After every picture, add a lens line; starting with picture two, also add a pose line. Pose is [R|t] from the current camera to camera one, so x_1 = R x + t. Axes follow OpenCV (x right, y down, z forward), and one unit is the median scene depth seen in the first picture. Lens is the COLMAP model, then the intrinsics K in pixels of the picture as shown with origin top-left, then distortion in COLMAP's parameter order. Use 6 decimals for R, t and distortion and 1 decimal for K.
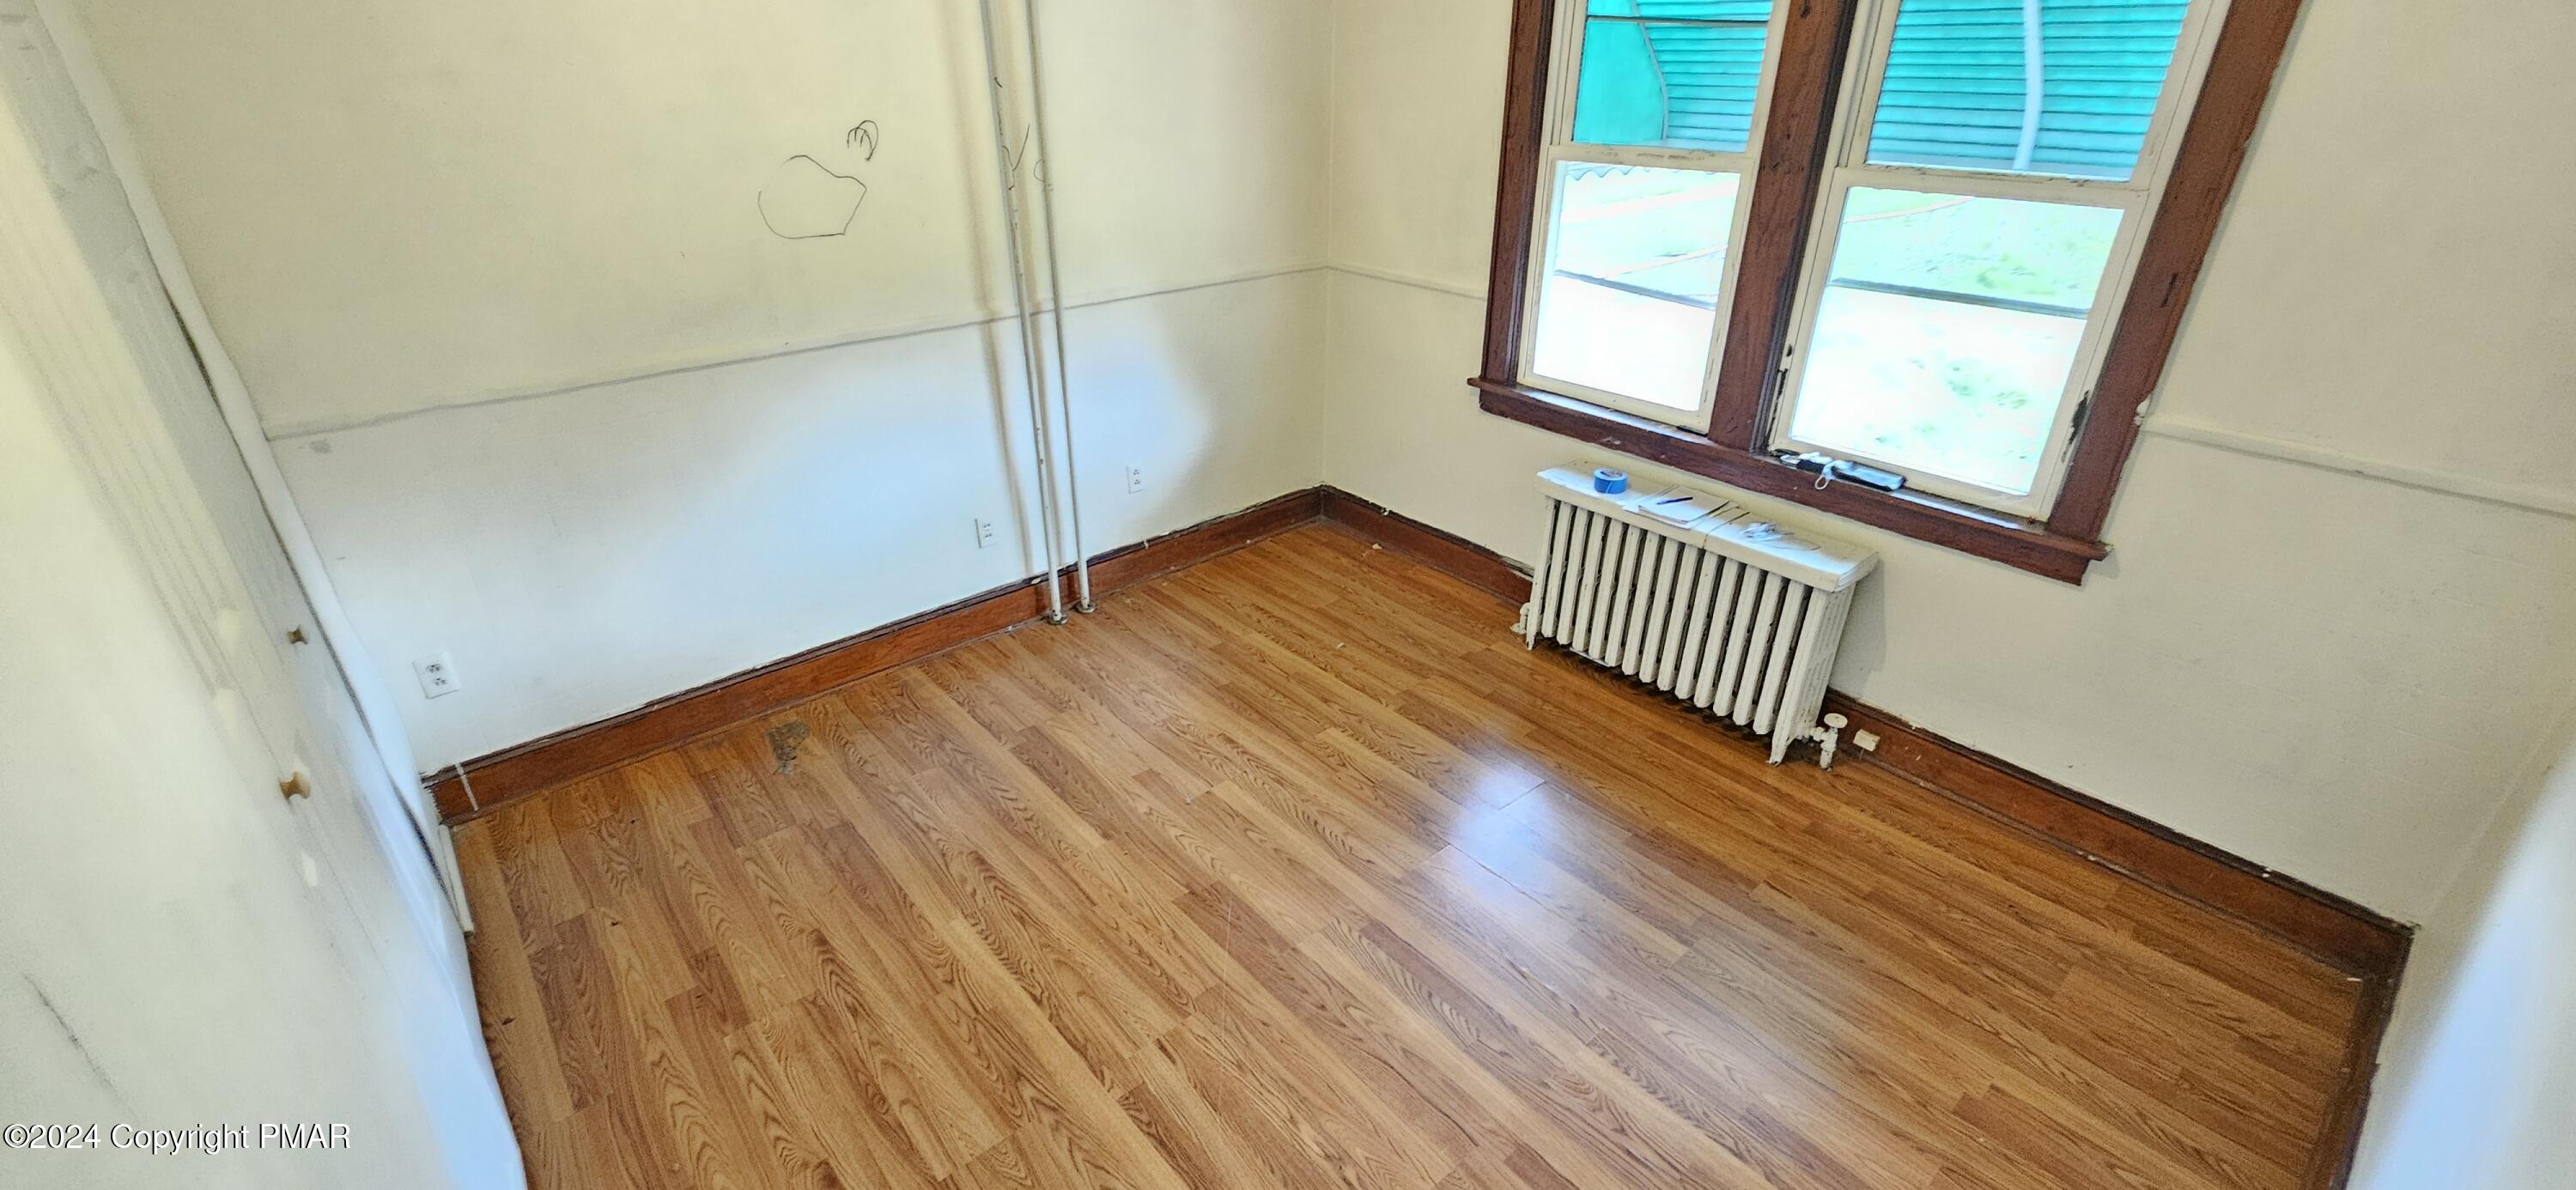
lens RADIAL K [[1058.4, 0, 1291.7], [0, 1058.4, 596.4], [0, 0, 1]] dist [-0.000084, -0.000007]
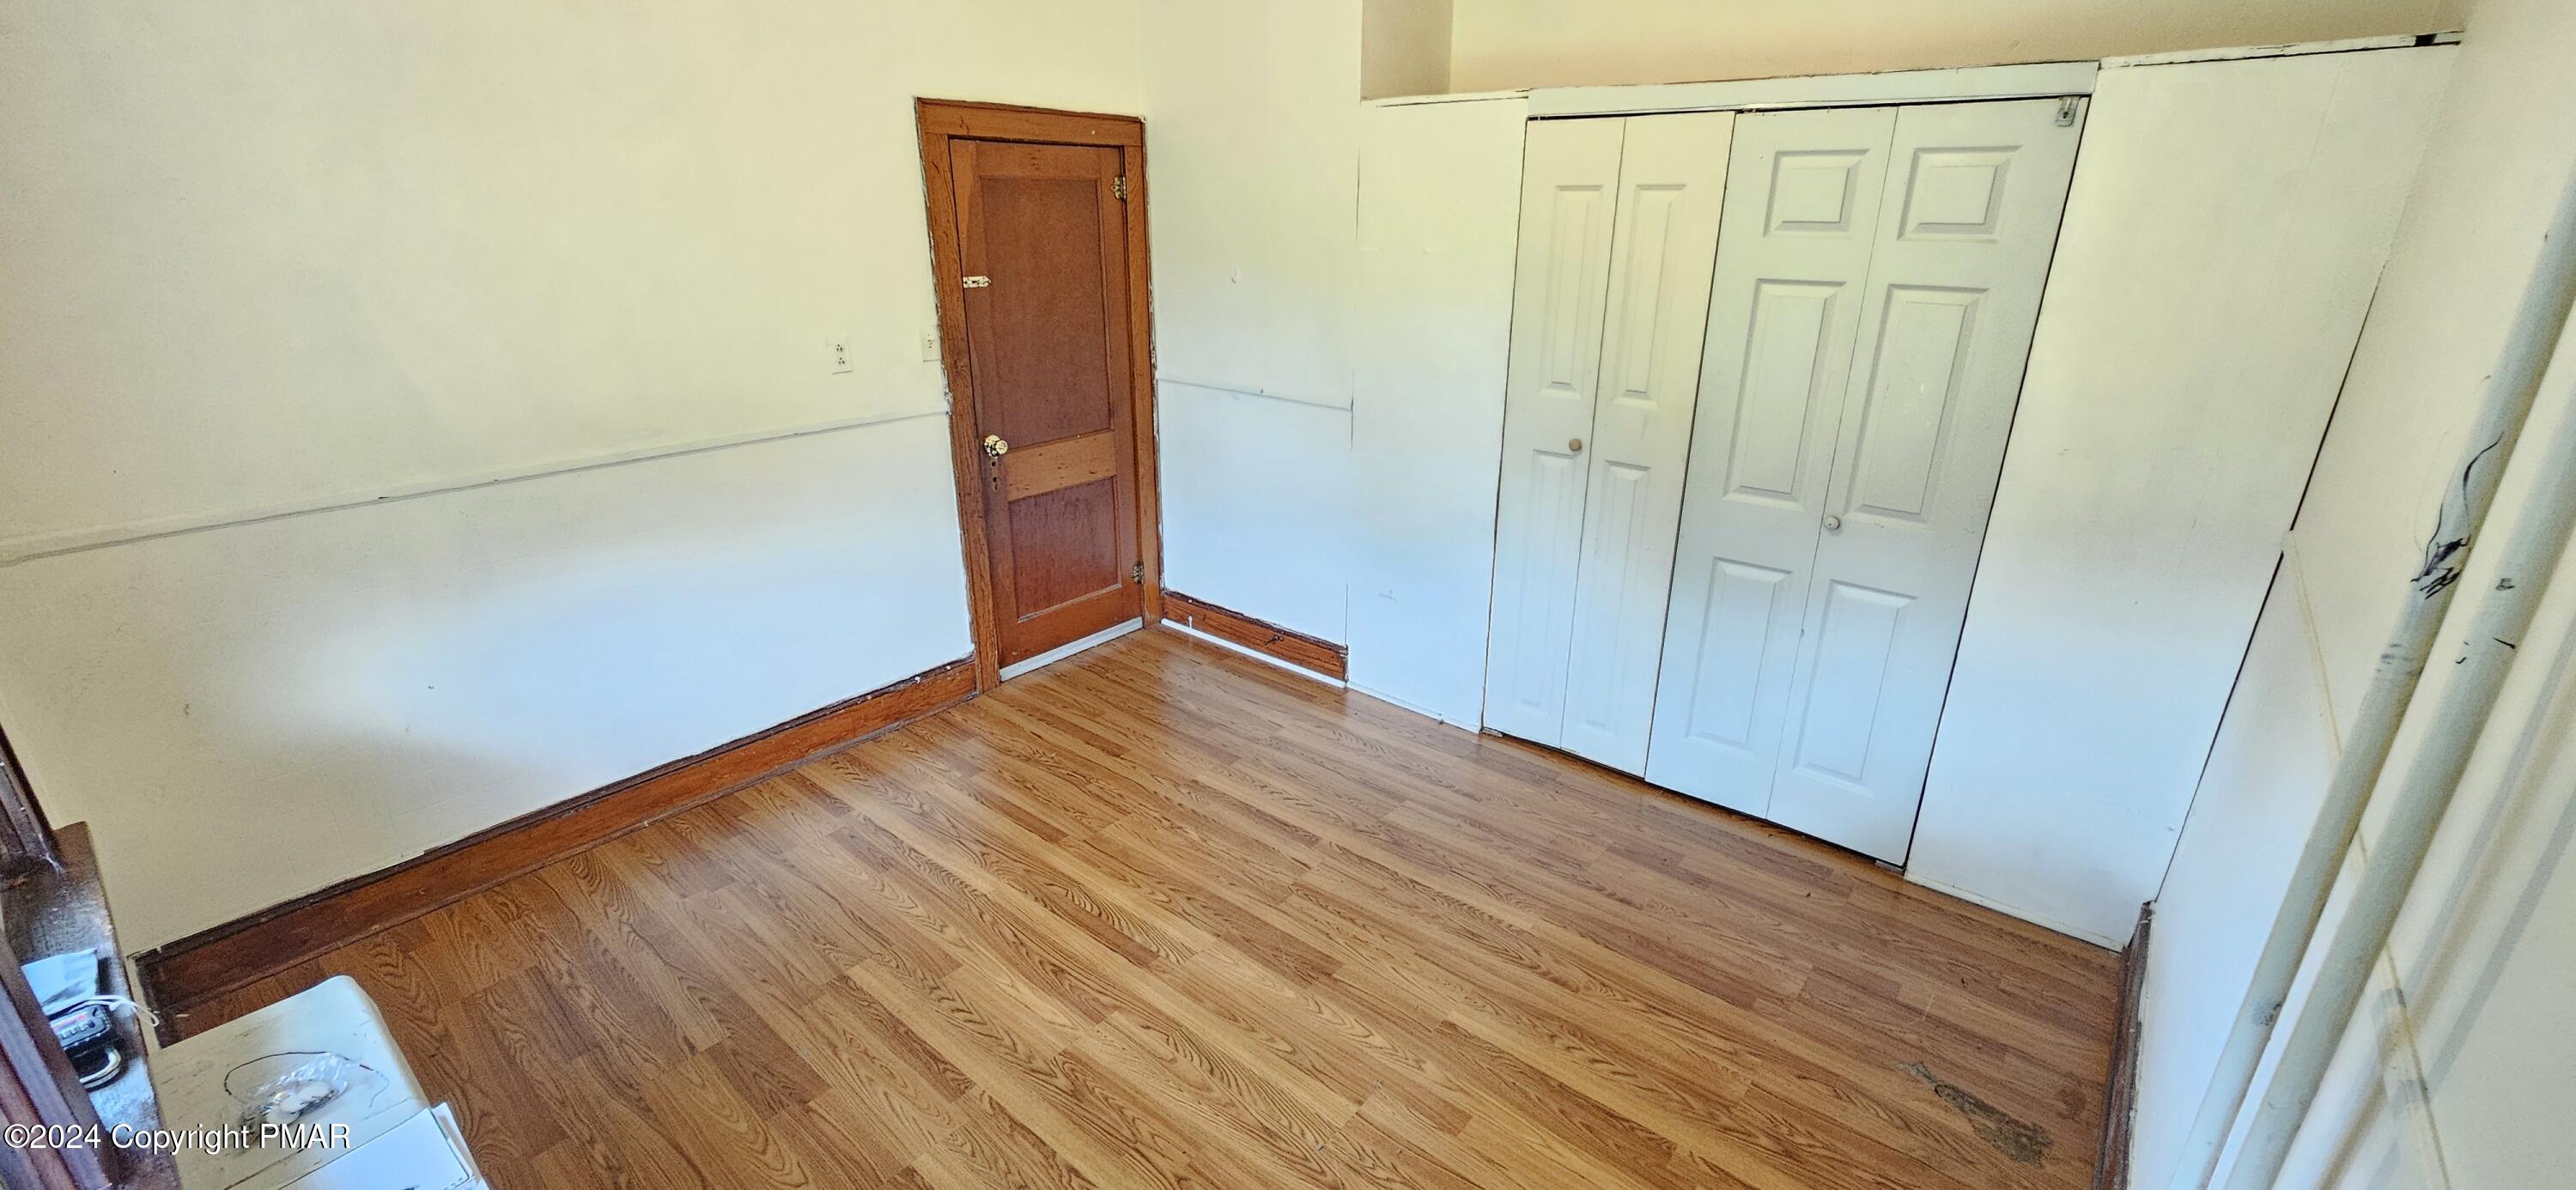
lens RADIAL K [[1058.4, 0, 1287.3], [0, 1058.4, 604.5], [0, 0, 1]] dist [-0.000084, -0.000007]
pose [[-0.986845, 0.049247, -0.153983, 0.082072], [-0.082935, 0.663375, 0.743677, -0.709766], [0.138772, 0.746664, -0.650565, 1.434065]]
